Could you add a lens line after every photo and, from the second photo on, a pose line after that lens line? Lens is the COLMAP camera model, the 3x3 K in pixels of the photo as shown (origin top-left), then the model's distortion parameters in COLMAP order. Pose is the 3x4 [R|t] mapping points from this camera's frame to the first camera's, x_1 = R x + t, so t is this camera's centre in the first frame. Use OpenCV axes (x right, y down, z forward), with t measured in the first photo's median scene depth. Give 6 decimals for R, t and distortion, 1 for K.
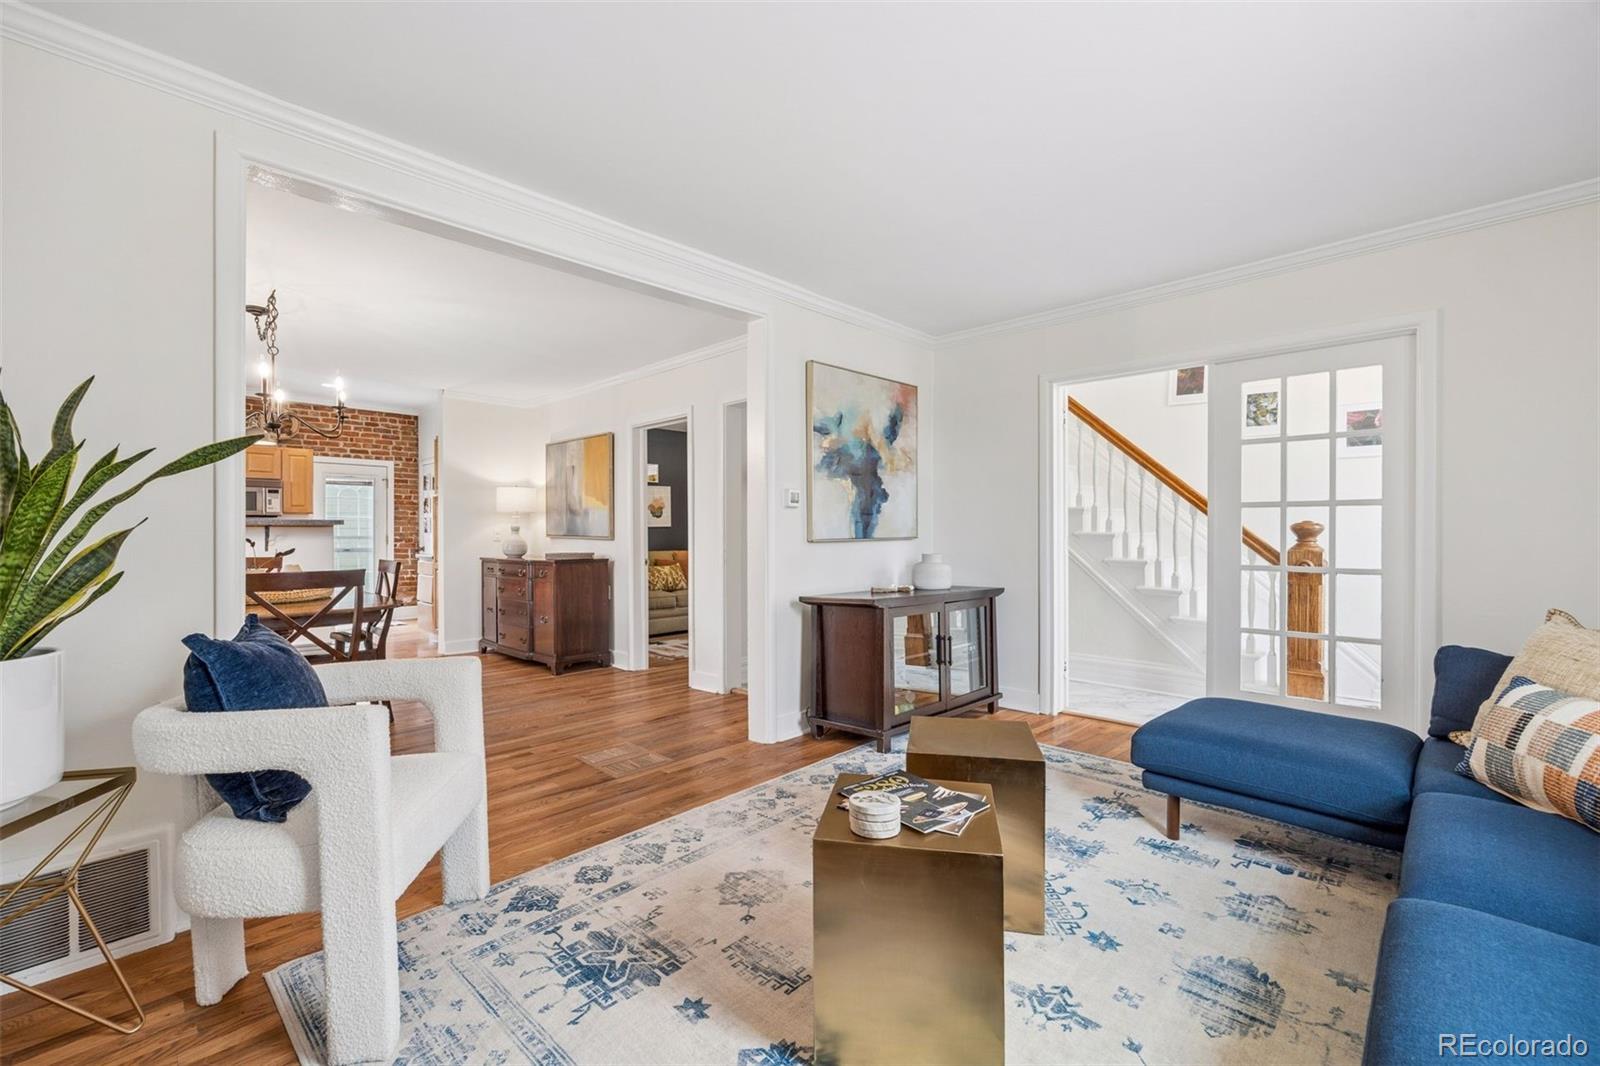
lens RADIAL K [[676.5, 0, 805.5], [0, 676.5, 530.7], [0, 0, 1]] dist [-0.003078, 0.000118]
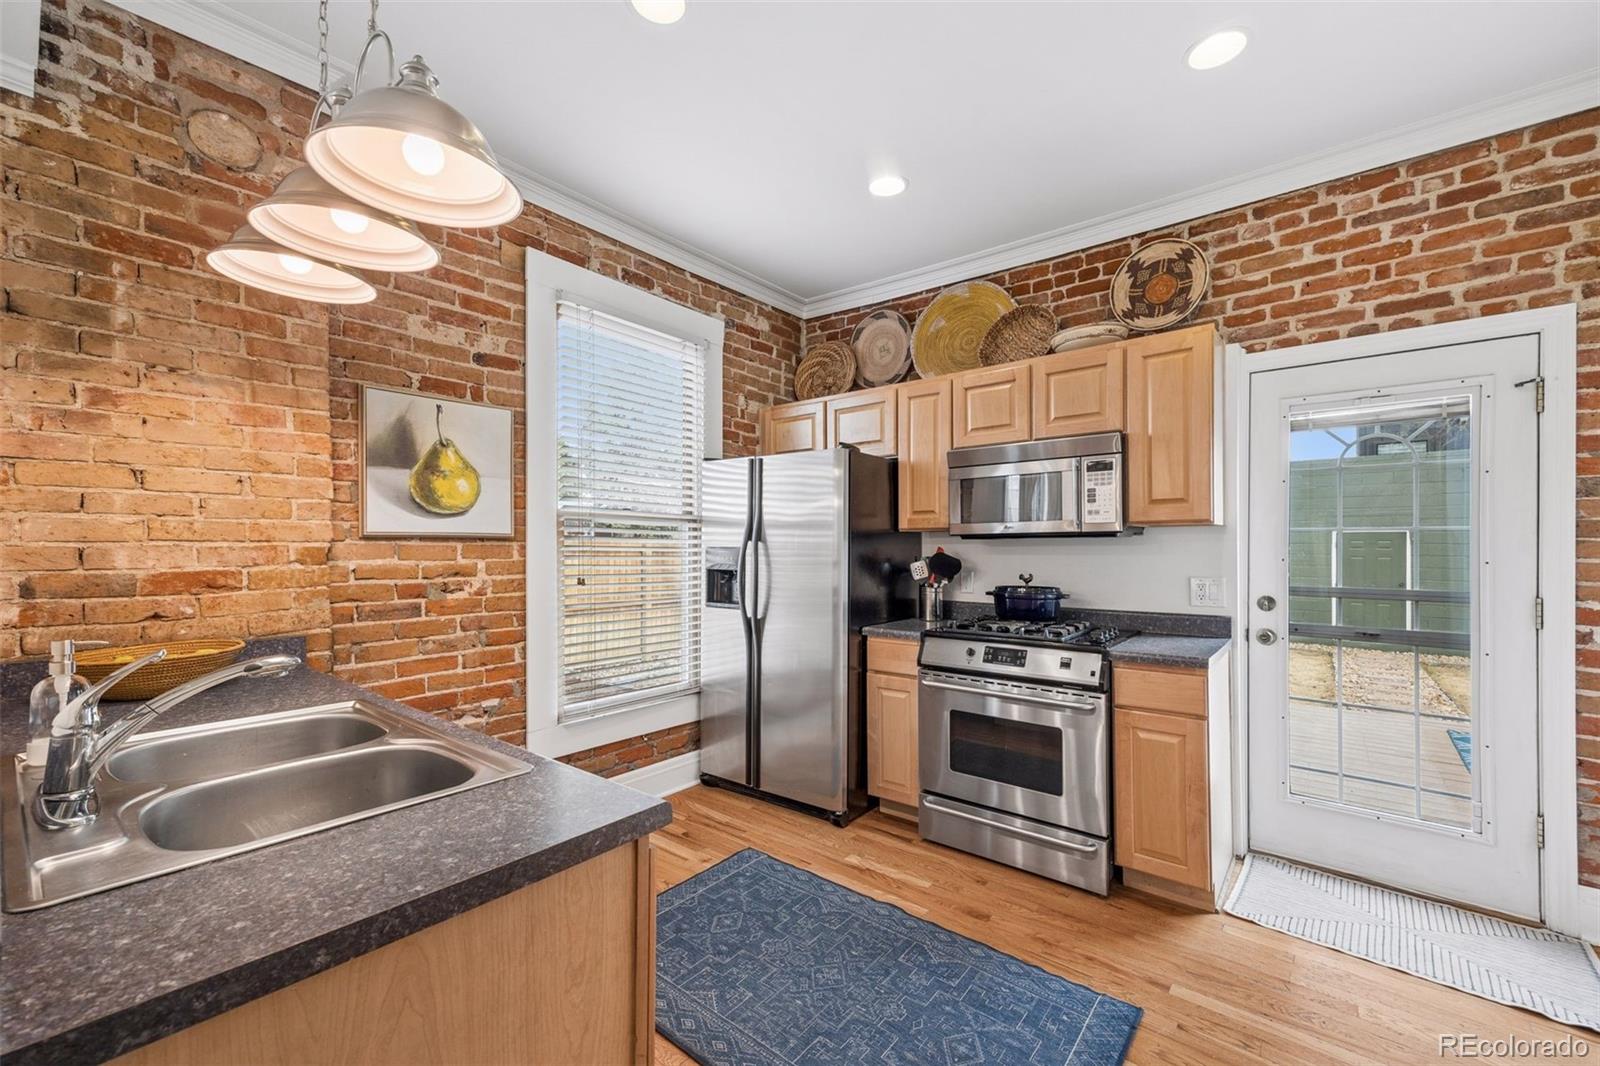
lens RADIAL K [[650.9, 0, 803.0], [0, 650.9, 546.7], [0, 0, 1]] dist [0.018596, -0.000056]
pose [[0.092369, 0.003024, -0.995720, -0.890388], [0.008098, 0.999960, 0.003788, -0.034523], [0.995692, -0.008413, 0.092340, 1.584481]]
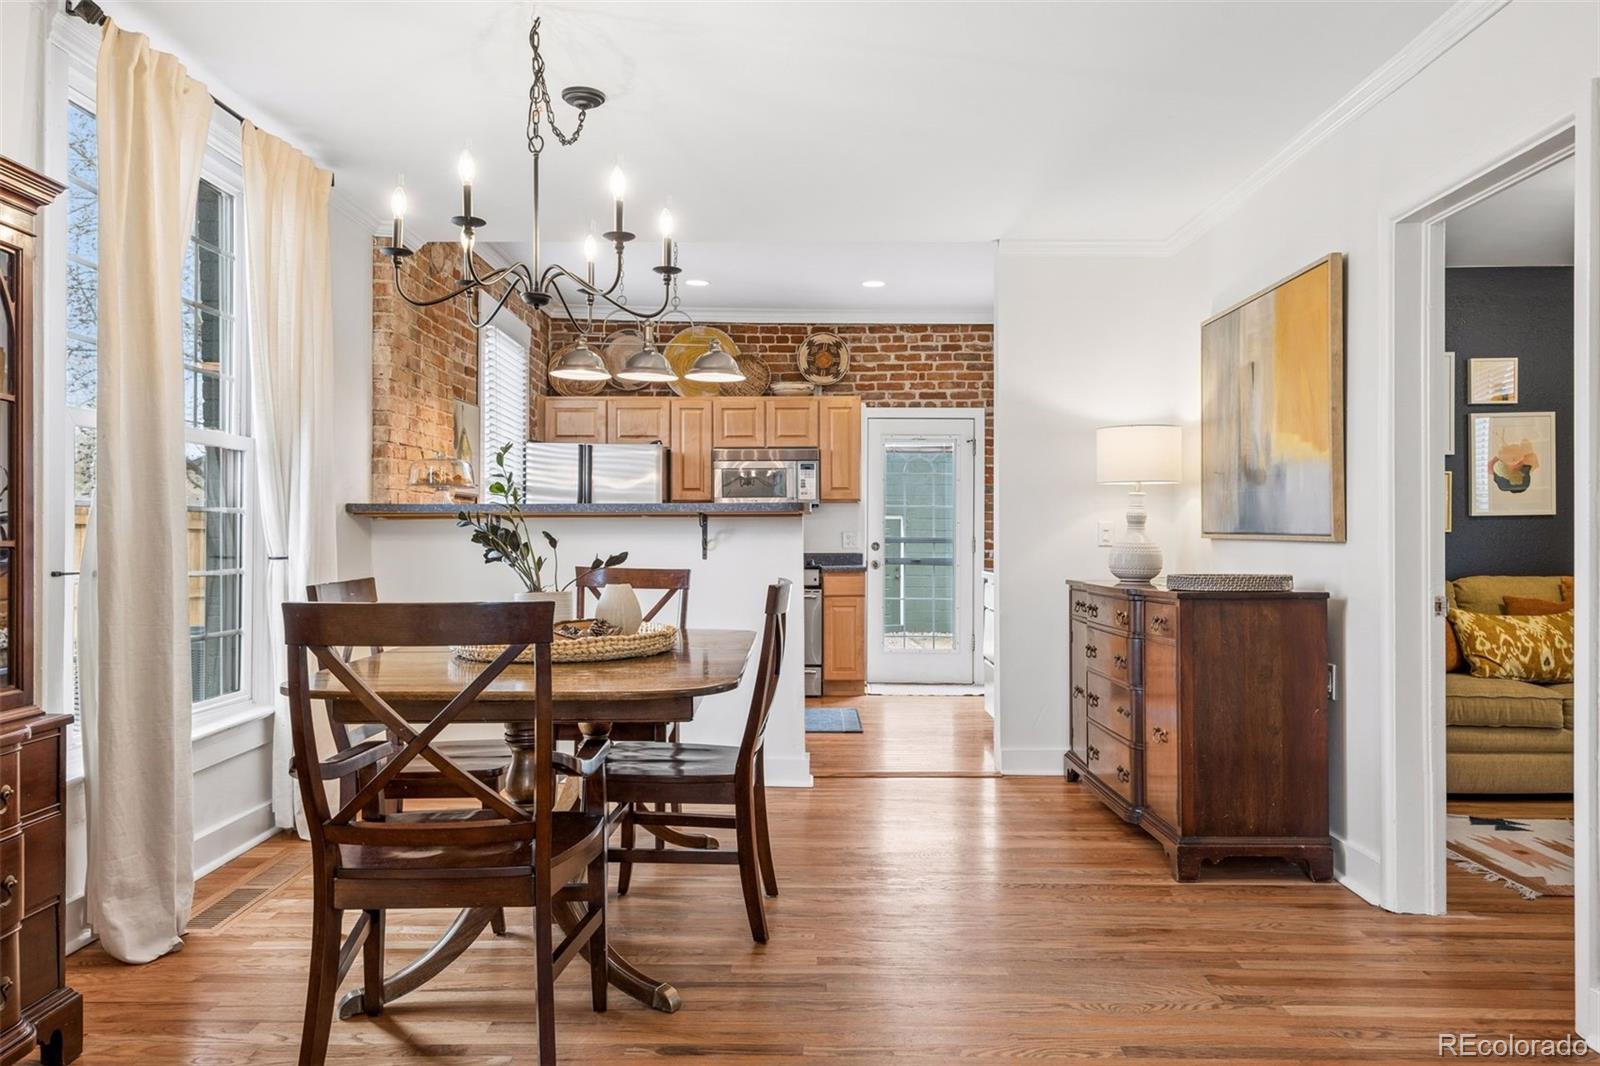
lens RADIAL K [[1127.1, 0, 800.5], [0, 1127.1, 548.8], [0, 0, 1]] dist [0.006255, 0.006174]
pose [[0.690194, 0.006651, -0.723593, -0.061202], [-0.000217, 0.999960, 0.008984, 0.017139], [0.723624, -0.006044, 0.690168, 0.527619]]
